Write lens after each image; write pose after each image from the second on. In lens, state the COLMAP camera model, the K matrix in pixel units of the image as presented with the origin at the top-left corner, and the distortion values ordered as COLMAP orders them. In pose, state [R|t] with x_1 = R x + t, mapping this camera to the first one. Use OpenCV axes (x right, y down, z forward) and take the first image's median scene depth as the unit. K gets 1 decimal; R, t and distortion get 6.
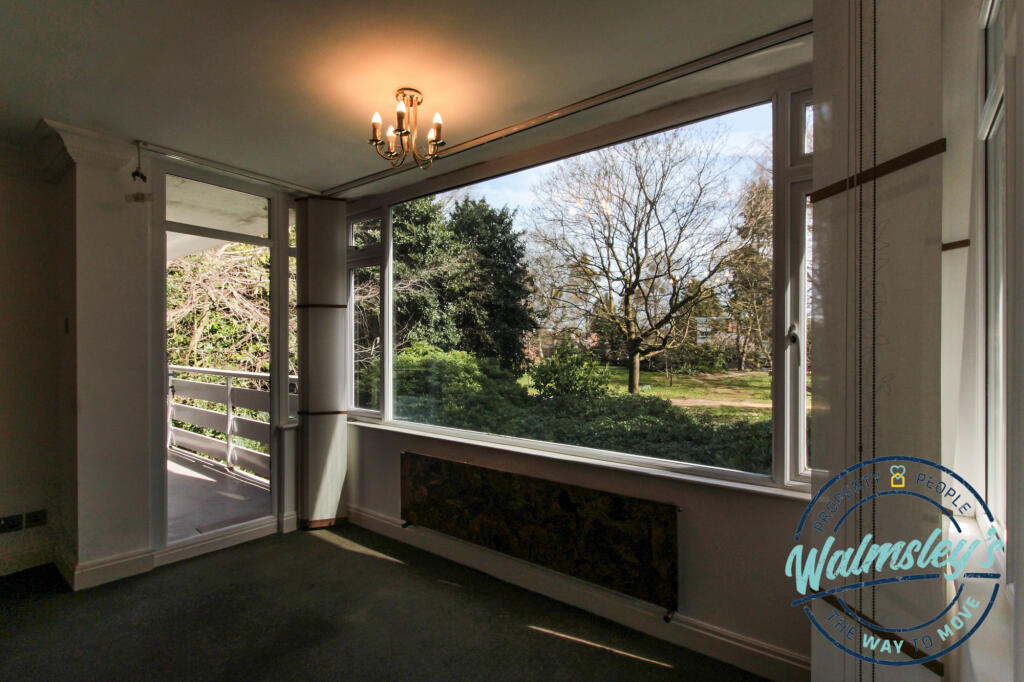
lens RADIAL K [[481.3, 0, 514.0], [0, 481.3, 345.5], [0, 0, 1]] dist [0.001302, -0.000381]
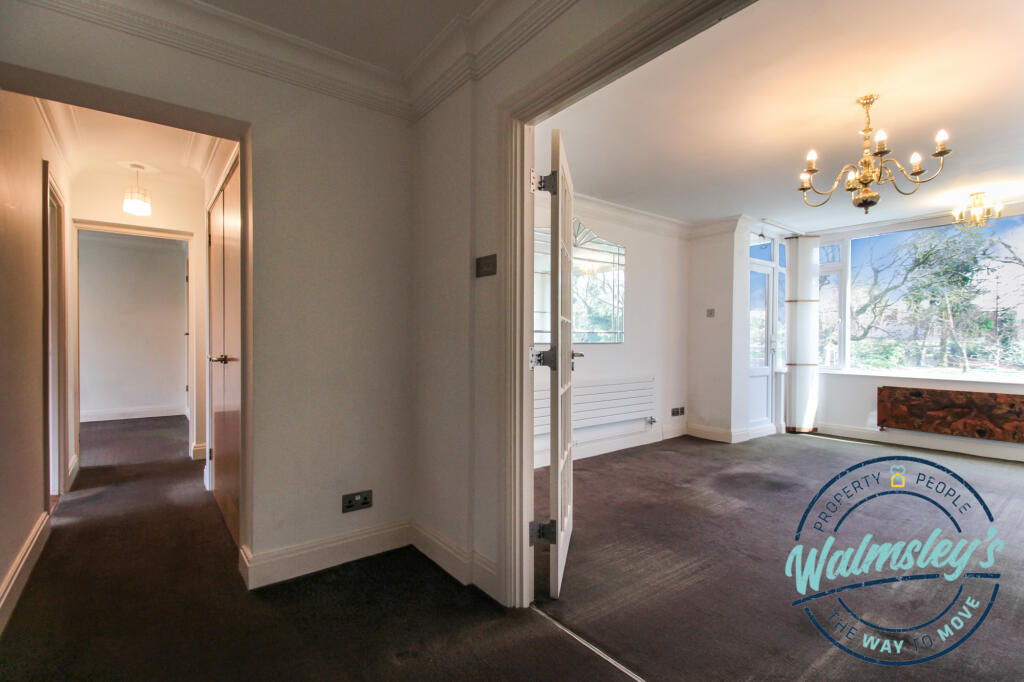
lens RADIAL K [[481.3, 0, 511.3], [0, 481.3, 338.3], [0, 0, 1]] dist [0.001302, -0.000381]
pose [[0.970239, 0.009057, -0.241981, -1.108368], [-0.008048, 0.999954, 0.005158, 0.054447], [0.242017, -0.003057, 0.970267, -0.983579]]
